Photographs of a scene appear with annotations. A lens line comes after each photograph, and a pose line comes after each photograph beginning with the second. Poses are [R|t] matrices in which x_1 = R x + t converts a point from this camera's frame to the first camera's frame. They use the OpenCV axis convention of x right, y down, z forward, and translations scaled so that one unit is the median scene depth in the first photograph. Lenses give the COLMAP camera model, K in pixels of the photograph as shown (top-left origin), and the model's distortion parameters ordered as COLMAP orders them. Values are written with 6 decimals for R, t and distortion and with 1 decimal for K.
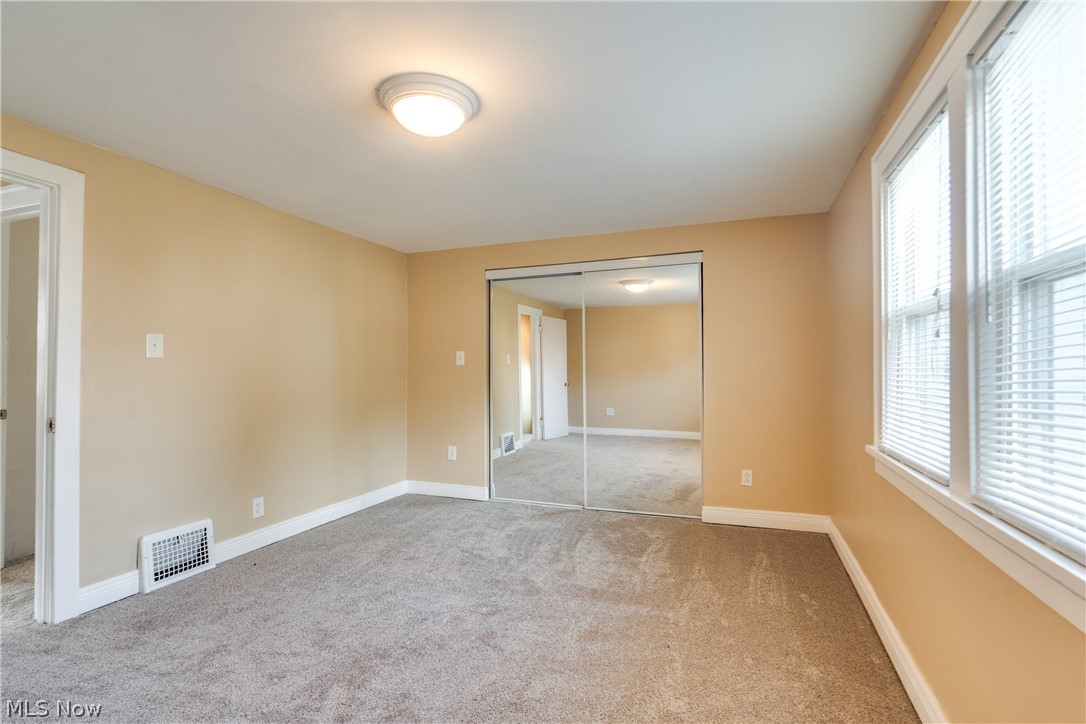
lens RADIAL K [[498.6, 0, 537.9], [0, 498.6, 362.7], [0, 0, 1]] dist [-0.014594, 0.003118]
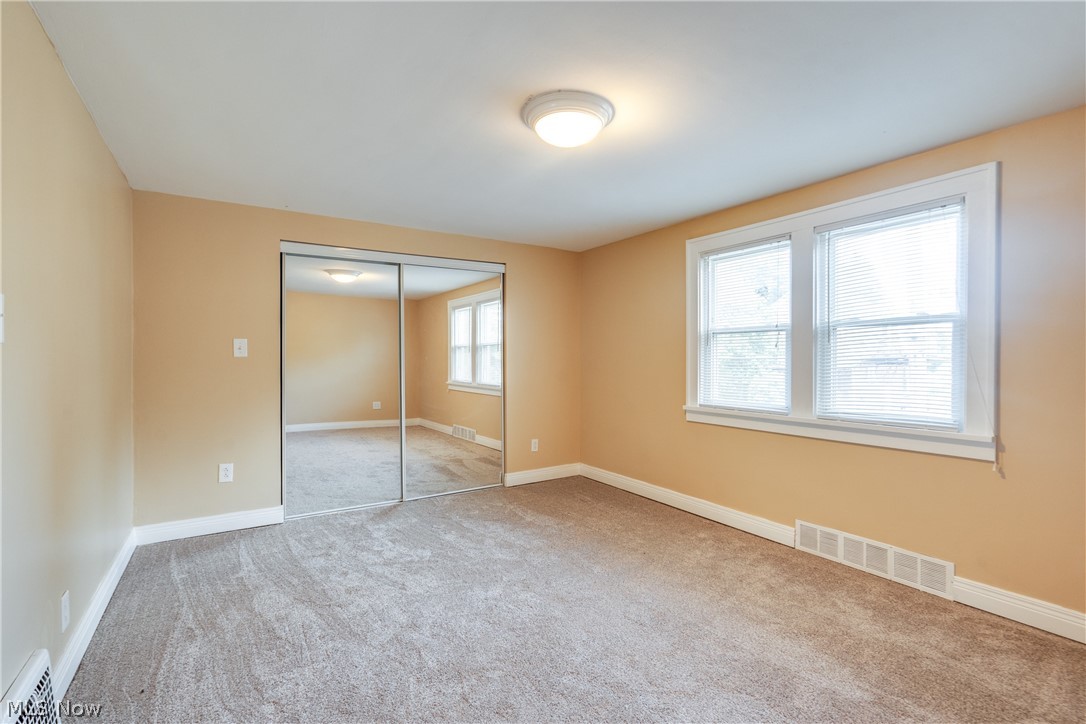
lens RADIAL K [[498.6, 0, 535.6], [0, 498.6, 361.1], [0, 0, 1]] dist [-0.014594, 0.003118]
pose [[0.596692, -0.000555, 0.802470, -0.643601], [-0.011316, 0.999895, 0.009105, -0.000412], [-0.802391, -0.014513, 0.596623, 0.230443]]
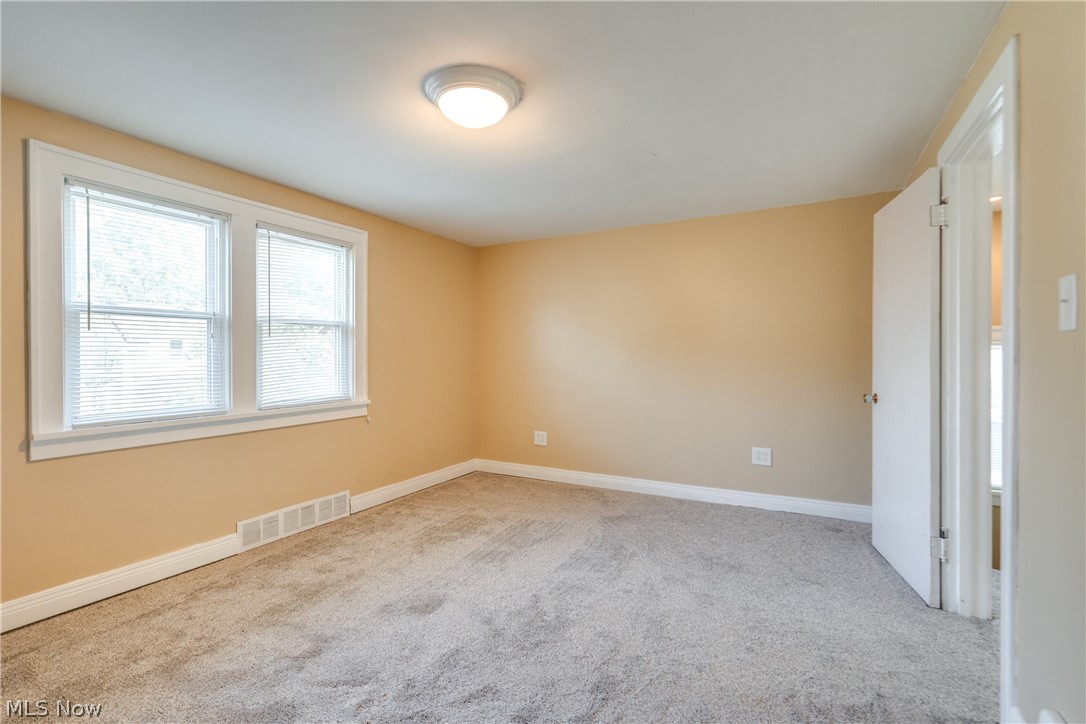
lens RADIAL K [[498.6, 0, 546.2], [0, 498.6, 361.4], [0, 0, 1]] dist [-0.014594, 0.003118]
pose [[-0.994024, 0.001290, 0.109157, -0.269454], [0.001523, 0.999997, 0.002055, 0.013330], [-0.109154, 0.002209, -0.994022, 1.131159]]
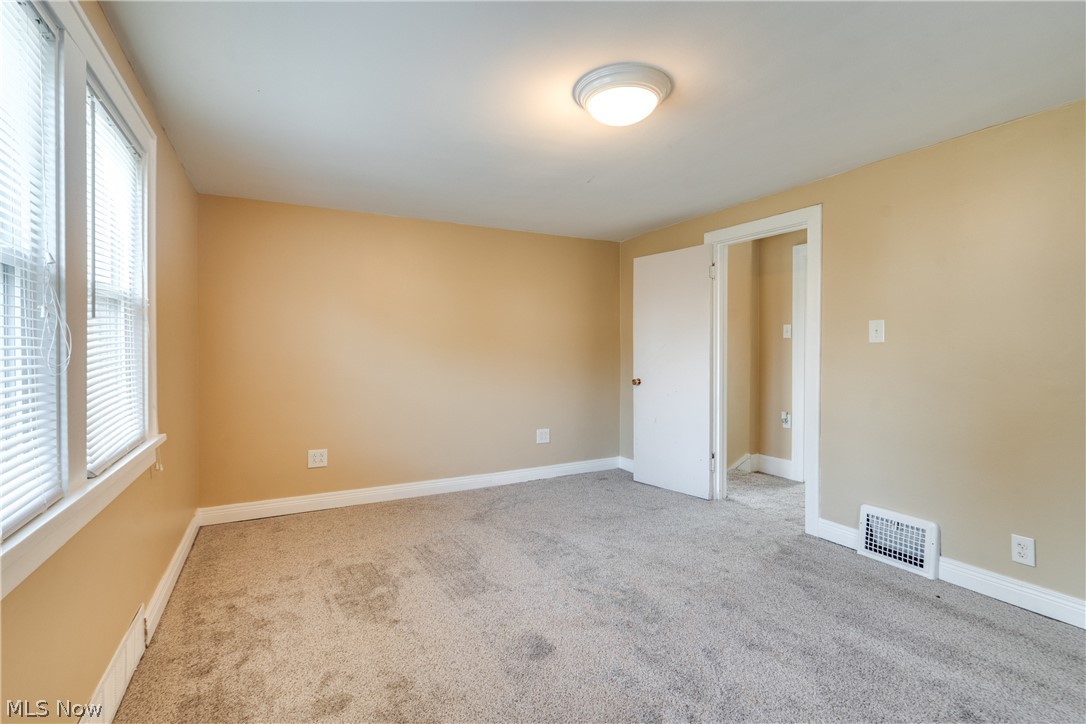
lens RADIAL K [[498.6, 0, 551.3], [0, 498.6, 358.6], [0, 0, 1]] dist [-0.014594, 0.003118]
pose [[-0.631073, 0.014354, -0.775591, 0.375976], [0.010814, 0.999894, 0.009706, 0.005170], [0.775648, -0.002262, -0.631161, 0.866968]]
